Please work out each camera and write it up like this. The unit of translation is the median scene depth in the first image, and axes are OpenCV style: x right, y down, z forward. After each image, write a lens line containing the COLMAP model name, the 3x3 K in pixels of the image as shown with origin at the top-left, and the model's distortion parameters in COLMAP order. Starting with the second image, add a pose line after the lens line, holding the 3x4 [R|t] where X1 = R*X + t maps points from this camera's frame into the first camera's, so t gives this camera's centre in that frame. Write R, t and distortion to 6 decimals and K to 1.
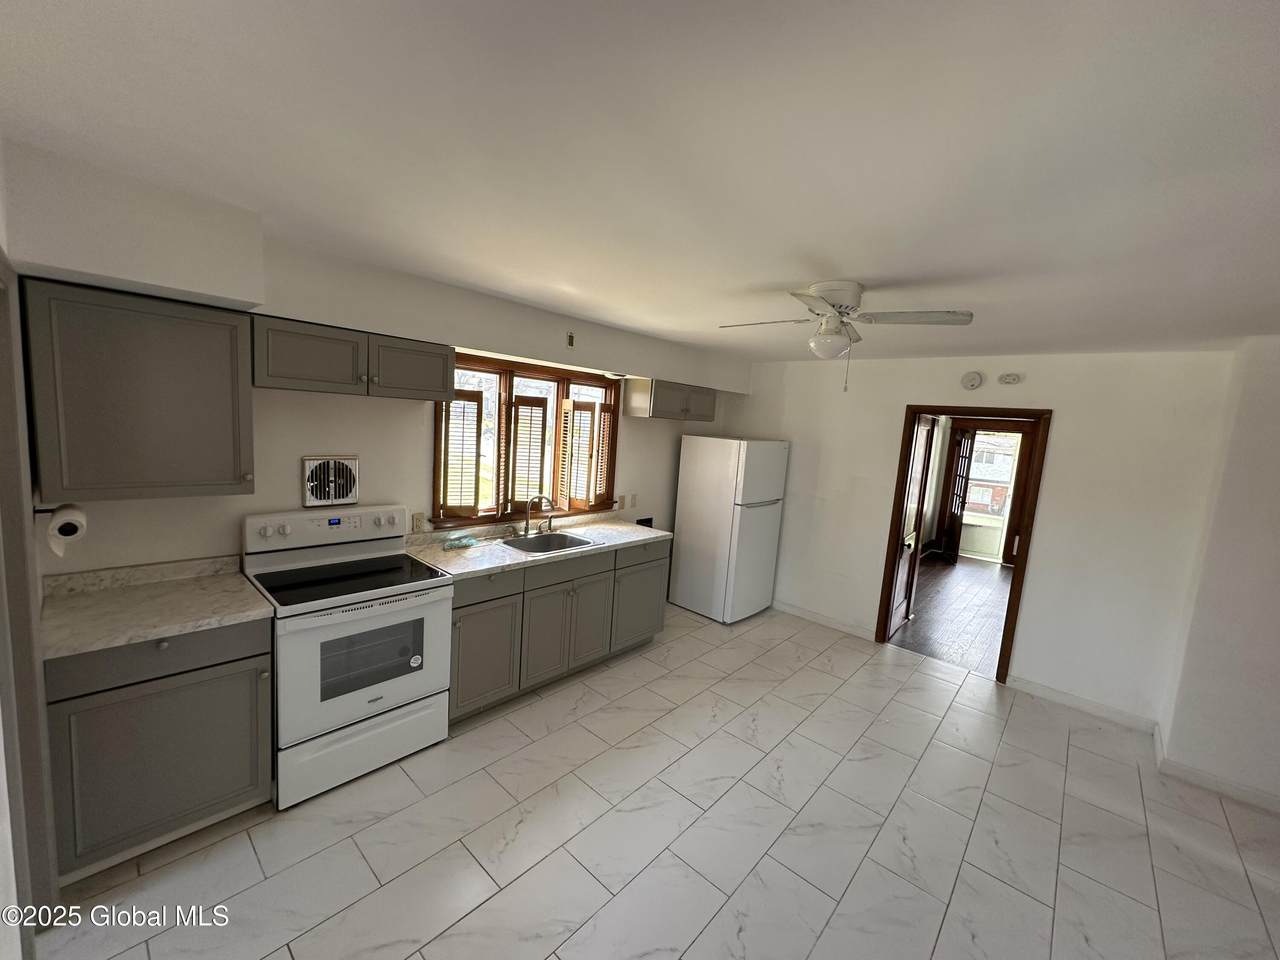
lens RADIAL K [[511.2, 0, 641.6], [0, 511.2, 479.6], [0, 0, 1]] dist [0.000008, -0.000033]
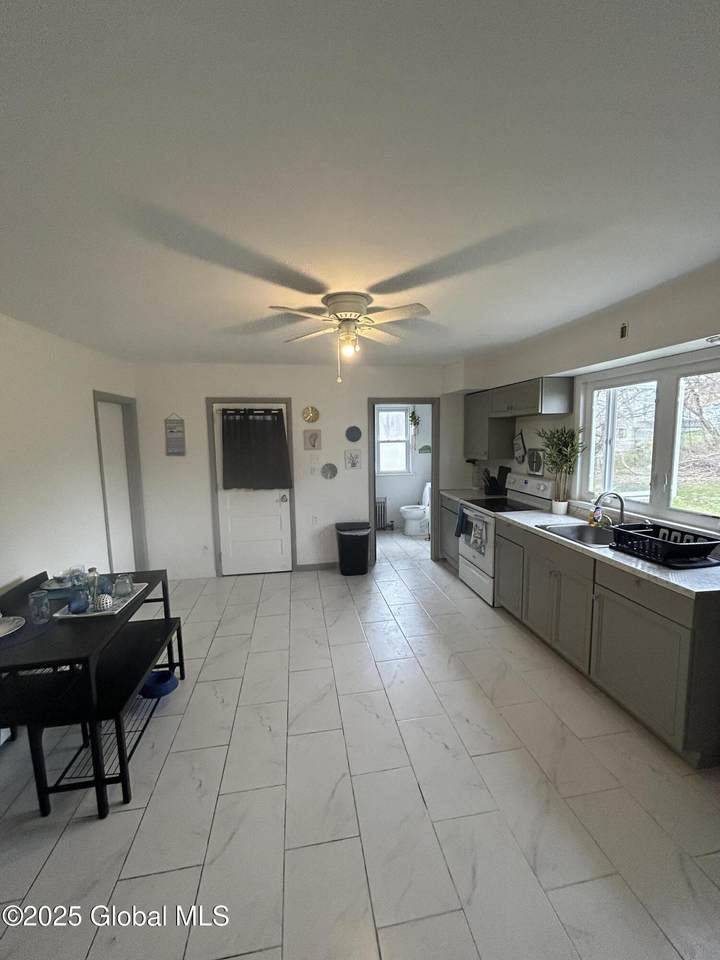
lens RADIAL K [[384.5, 0, 362.3], [0, 384.5, 479.4], [0, 0, 1]] dist [0.000363, 0.000017]
pose [[-0.625318, 0.031287, -0.779743, 0.928374], [-0.116402, 0.984278, 0.132843, -0.049291], [0.771640, 0.173833, -0.611844, 1.401413]]
